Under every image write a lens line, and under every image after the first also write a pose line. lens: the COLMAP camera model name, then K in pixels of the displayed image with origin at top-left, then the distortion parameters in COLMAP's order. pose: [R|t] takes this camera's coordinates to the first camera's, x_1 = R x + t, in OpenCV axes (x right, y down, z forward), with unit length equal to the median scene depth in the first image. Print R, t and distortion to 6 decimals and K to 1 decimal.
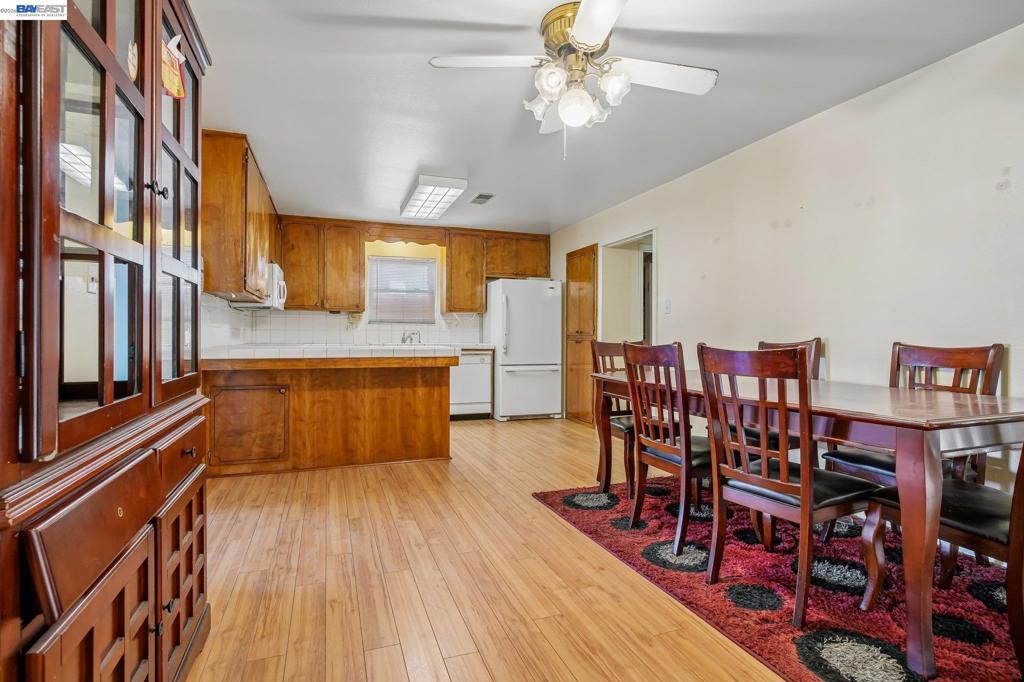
lens RADIAL K [[497.8, 0, 512.4], [0, 497.8, 340.7], [0, 0, 1]] dist [-0.001458, -0.000465]
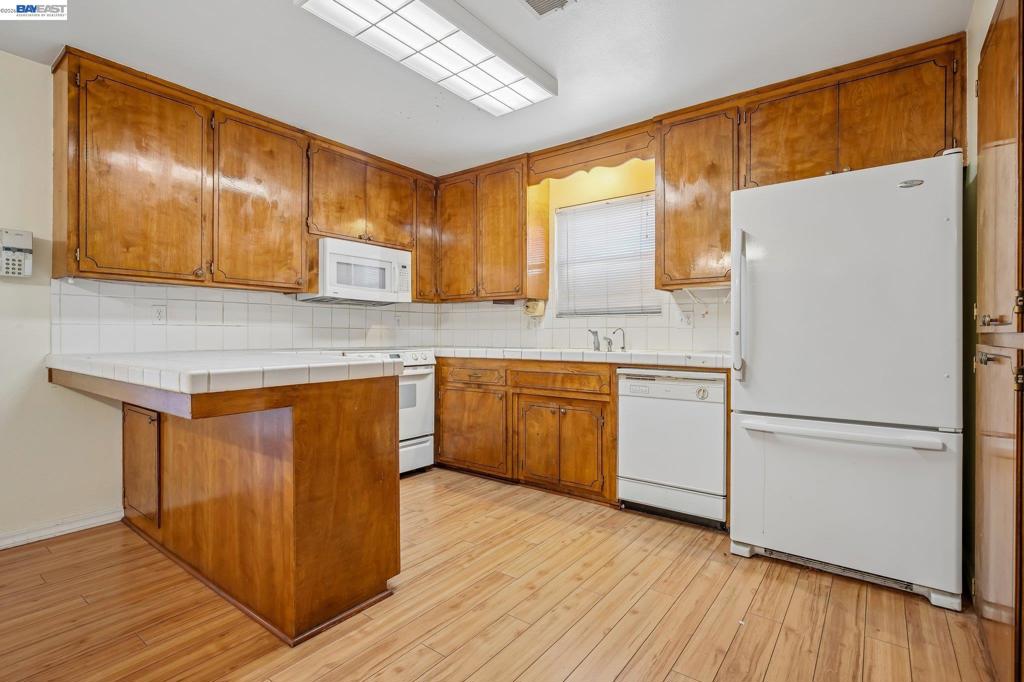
lens RADIAL K [[497.8, 0, 509.6], [0, 497.8, 331.7], [0, 0, 1]] dist [-0.001458, -0.000465]
pose [[0.536373, -0.010270, -0.843919, 0.209571], [-0.002321, 0.999904, -0.013644, -0.007633], [0.843978, 0.009277, 0.536298, 0.622505]]
